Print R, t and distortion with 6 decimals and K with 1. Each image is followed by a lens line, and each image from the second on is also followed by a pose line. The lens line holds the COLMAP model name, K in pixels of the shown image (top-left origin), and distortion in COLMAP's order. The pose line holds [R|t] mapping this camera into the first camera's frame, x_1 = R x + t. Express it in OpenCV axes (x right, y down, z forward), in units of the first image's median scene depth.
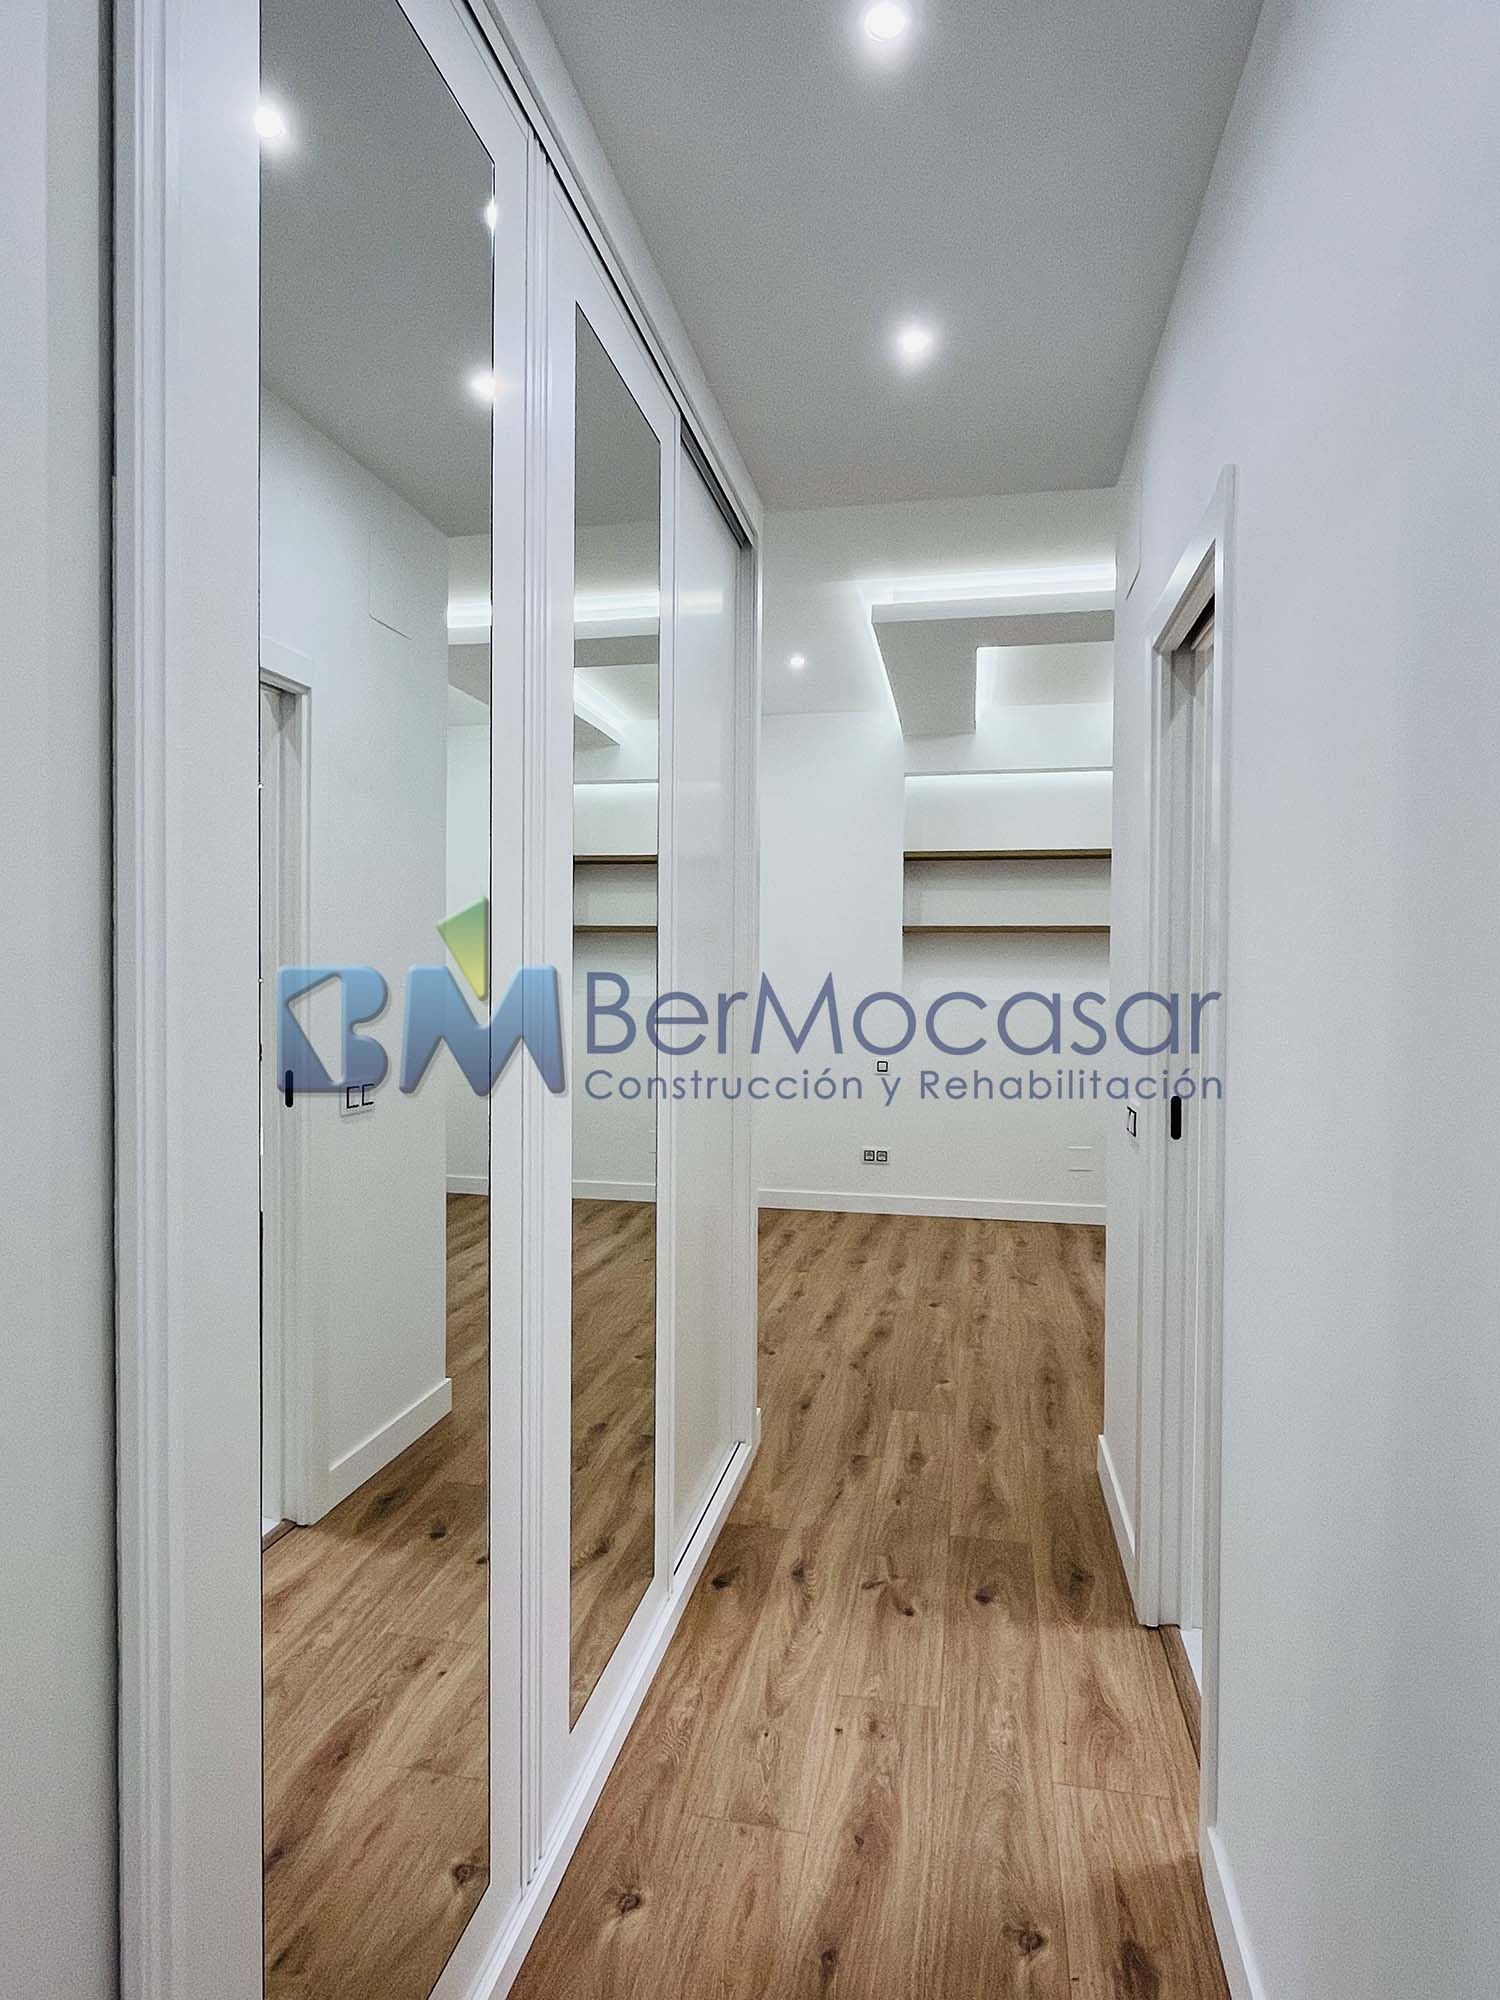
lens RADIAL K [[1077.3, 0, 750.0], [0, 1077.3, 1000.0], [0, 0, 1]] dist [-0.016146, 0.003219]
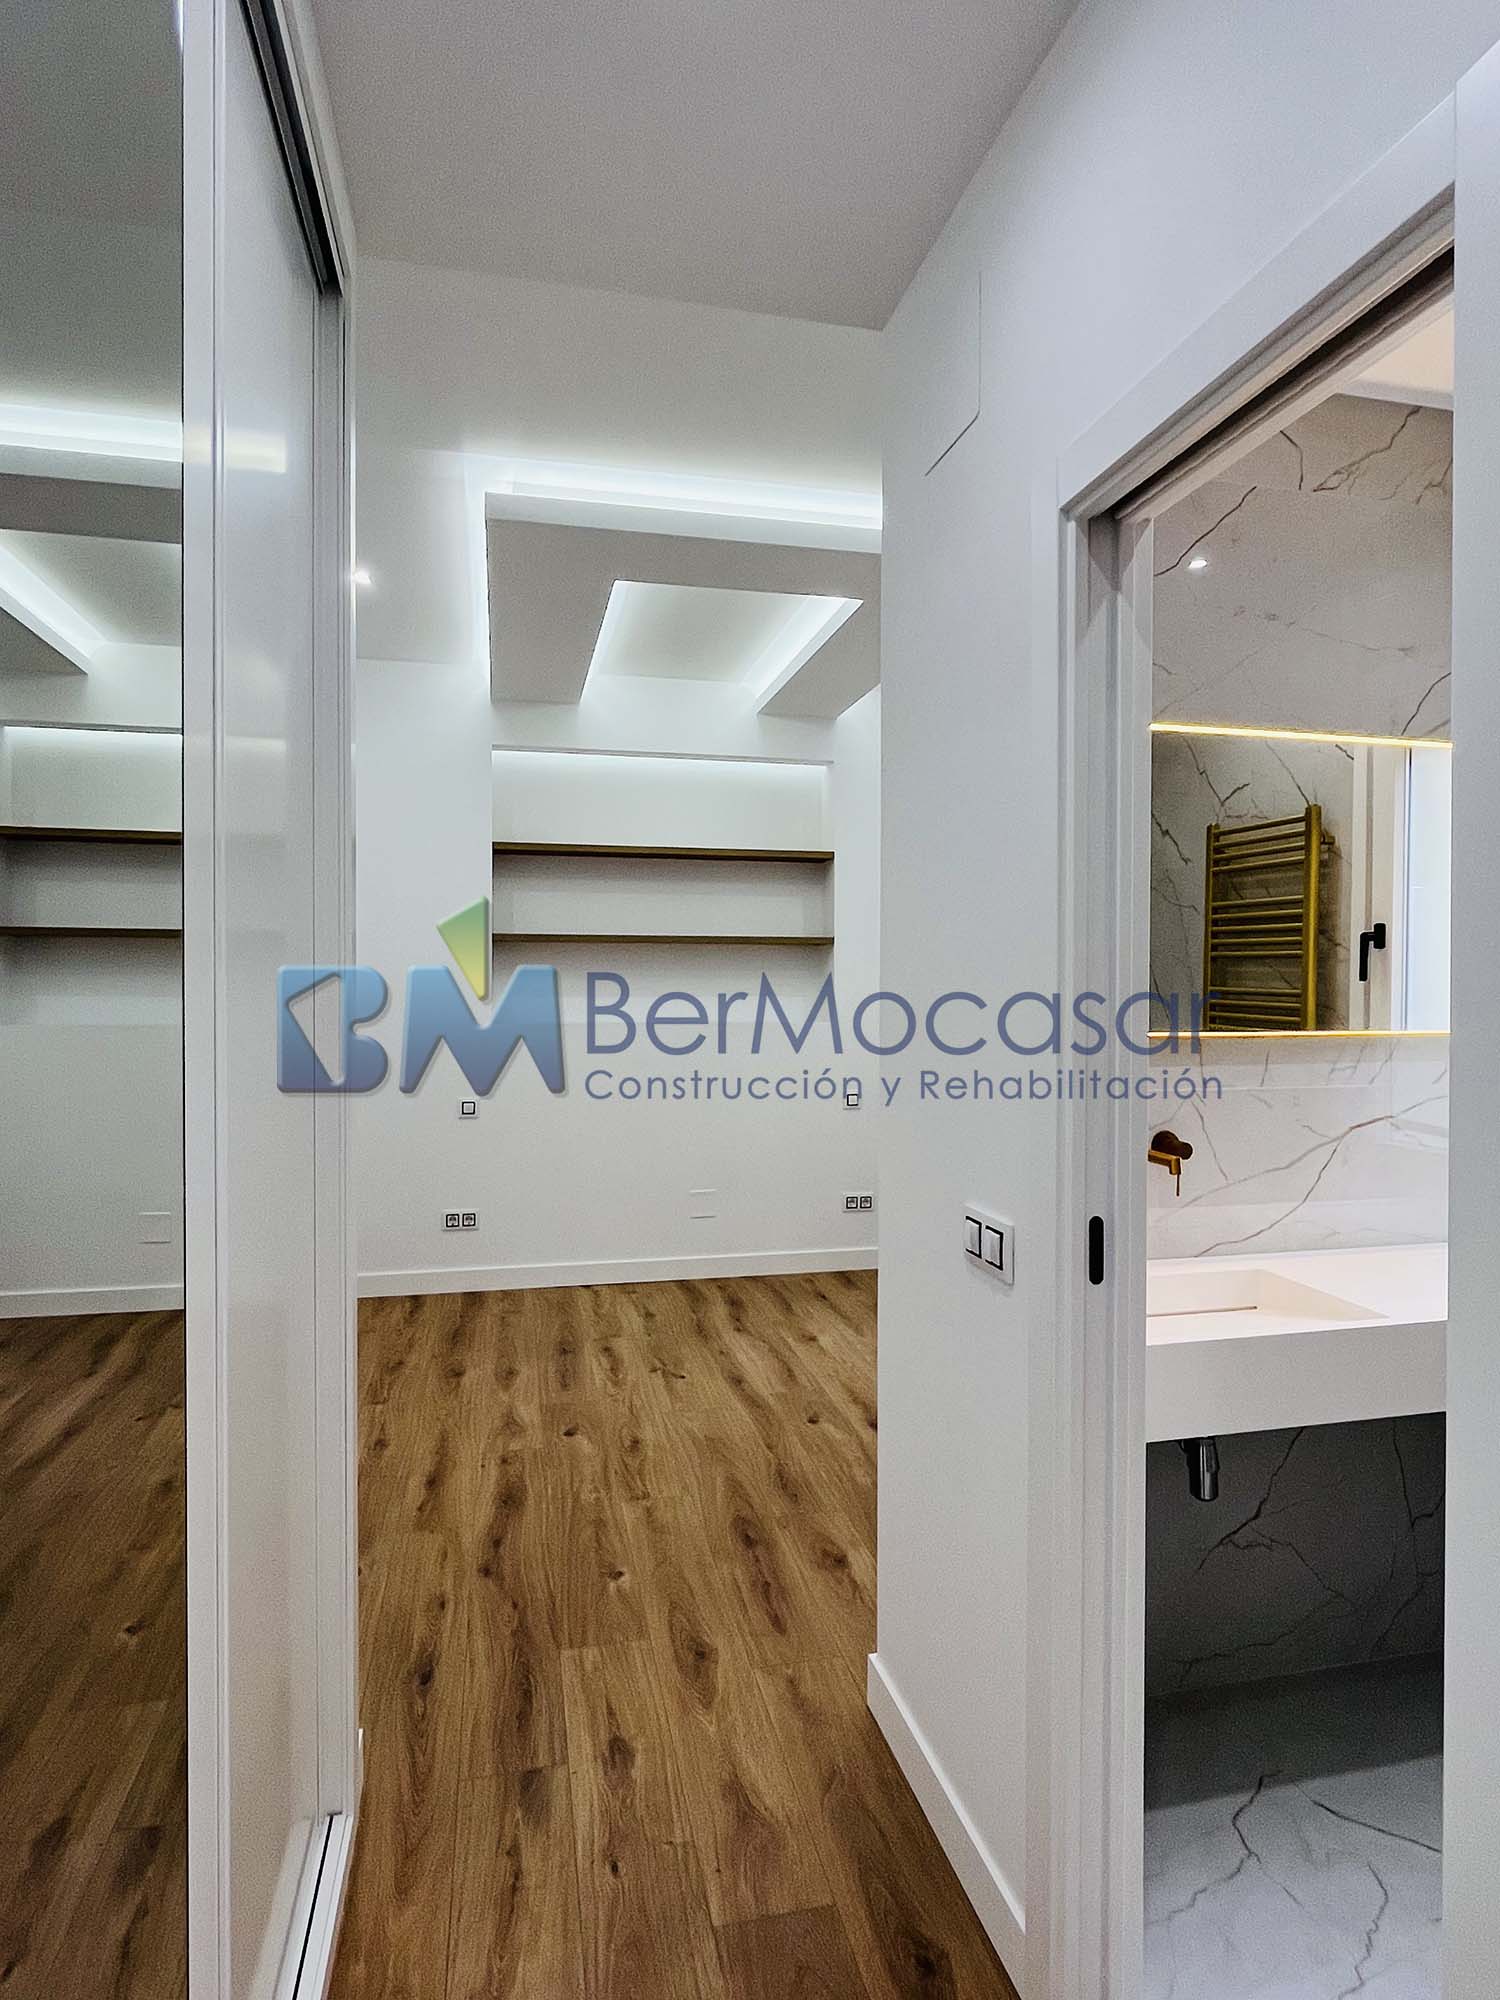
lens RADIAL K [[1077.3, 0, 750.0], [0, 1077.3, 1000.0], [0, 0, 1]] dist [-0.016146, 0.003219]
pose [[0.908931, -0.012974, 0.416744, -0.028631], [0.014565, 0.999894, -0.000638, -0.023431], [-0.416691, 0.006650, 0.909024, 0.272261]]
